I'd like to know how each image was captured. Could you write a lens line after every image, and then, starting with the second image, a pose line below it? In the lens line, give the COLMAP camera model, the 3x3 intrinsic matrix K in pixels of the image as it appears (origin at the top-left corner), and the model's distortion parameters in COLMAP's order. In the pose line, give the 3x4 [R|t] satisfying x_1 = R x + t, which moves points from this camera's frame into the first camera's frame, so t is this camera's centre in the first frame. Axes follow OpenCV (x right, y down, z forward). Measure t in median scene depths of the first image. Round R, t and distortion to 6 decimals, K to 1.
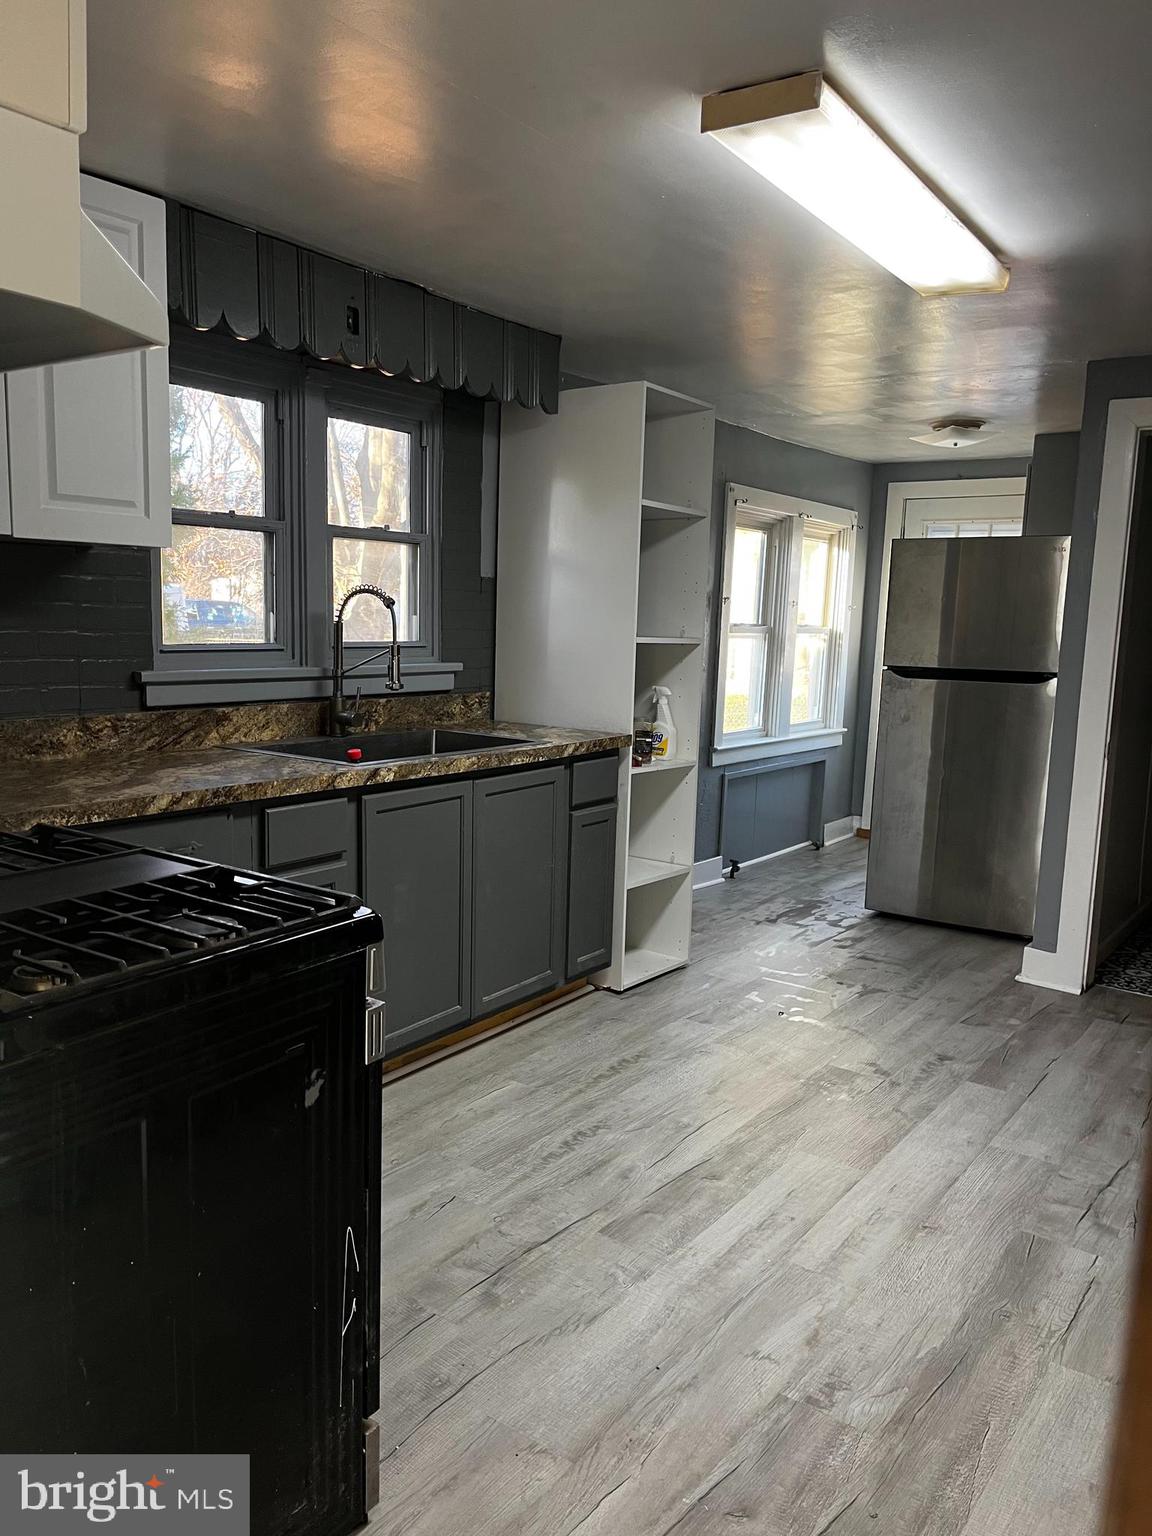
lens RADIAL K [[1163.4, 0, 564.2], [0, 1163.4, 768.1], [0, 0, 1]] dist [0.039401, -0.007578]
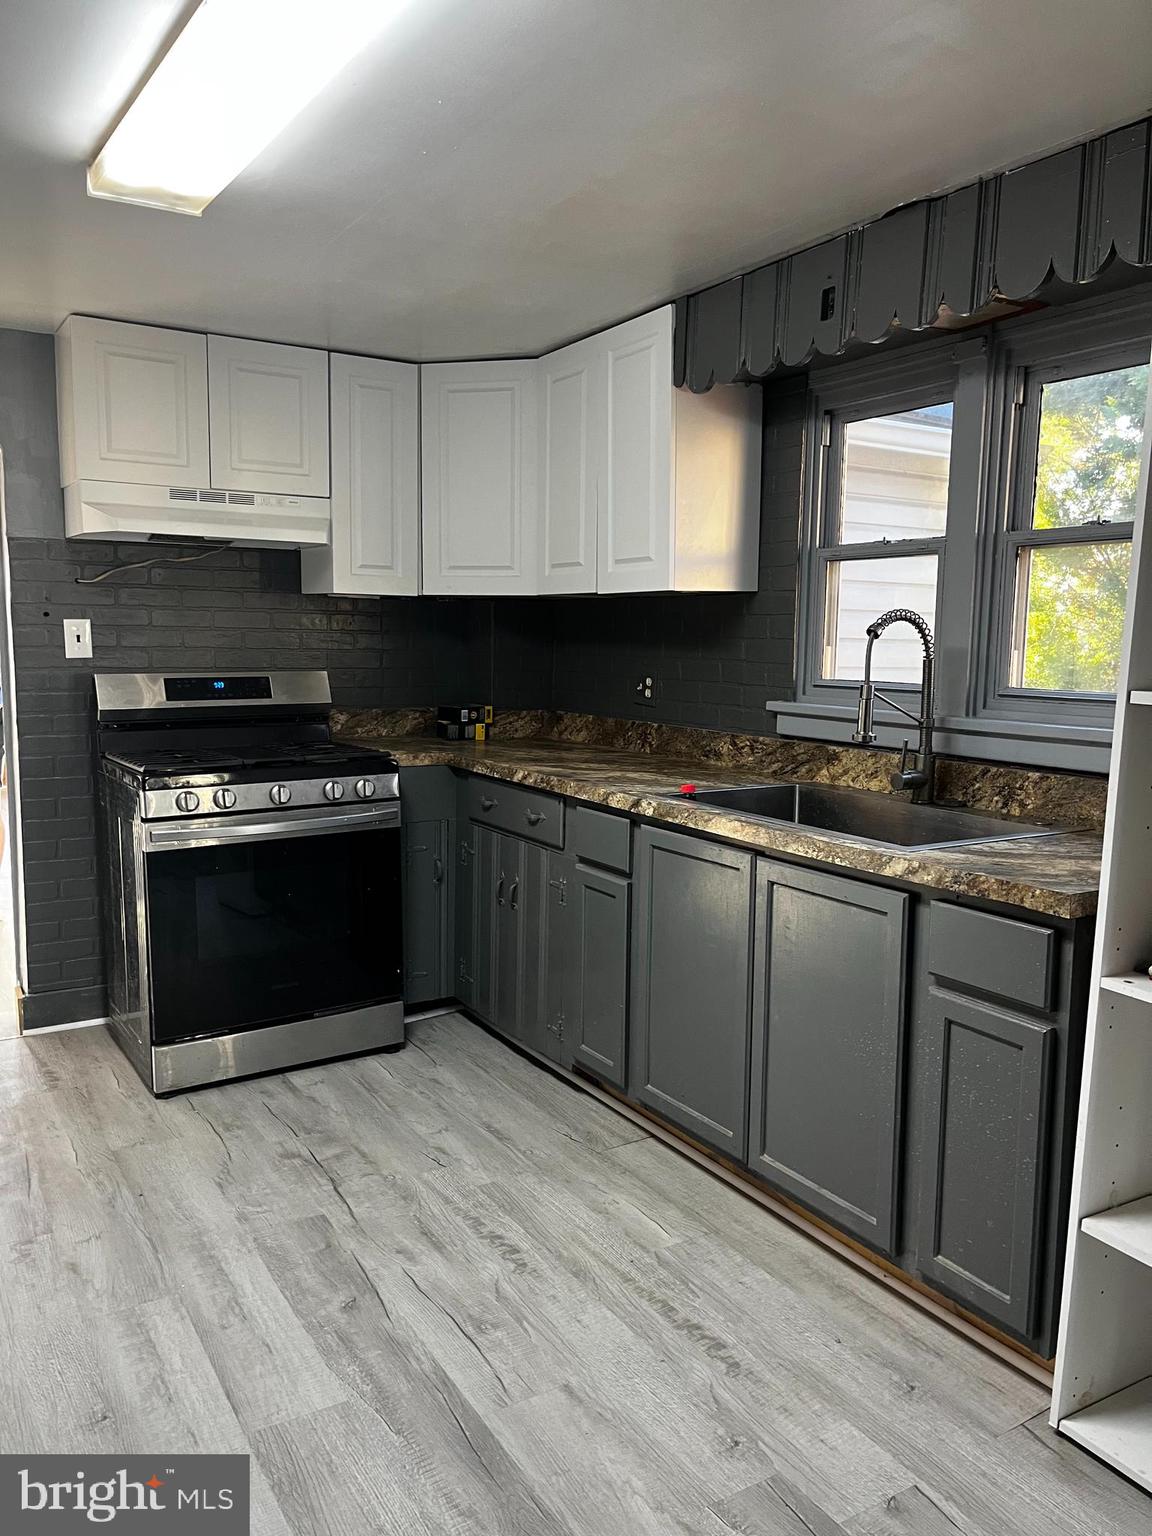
lens RADIAL K [[1163.4, 0, 564.2], [0, 1163.4, 768.1], [0, 0, 1]] dist [0.039401, -0.007578]
pose [[-0.393927, 0.072313, -0.916293, 0.719330], [-0.149124, 0.978664, 0.141345, -0.145401], [0.906964, 0.192321, -0.374739, 1.236954]]
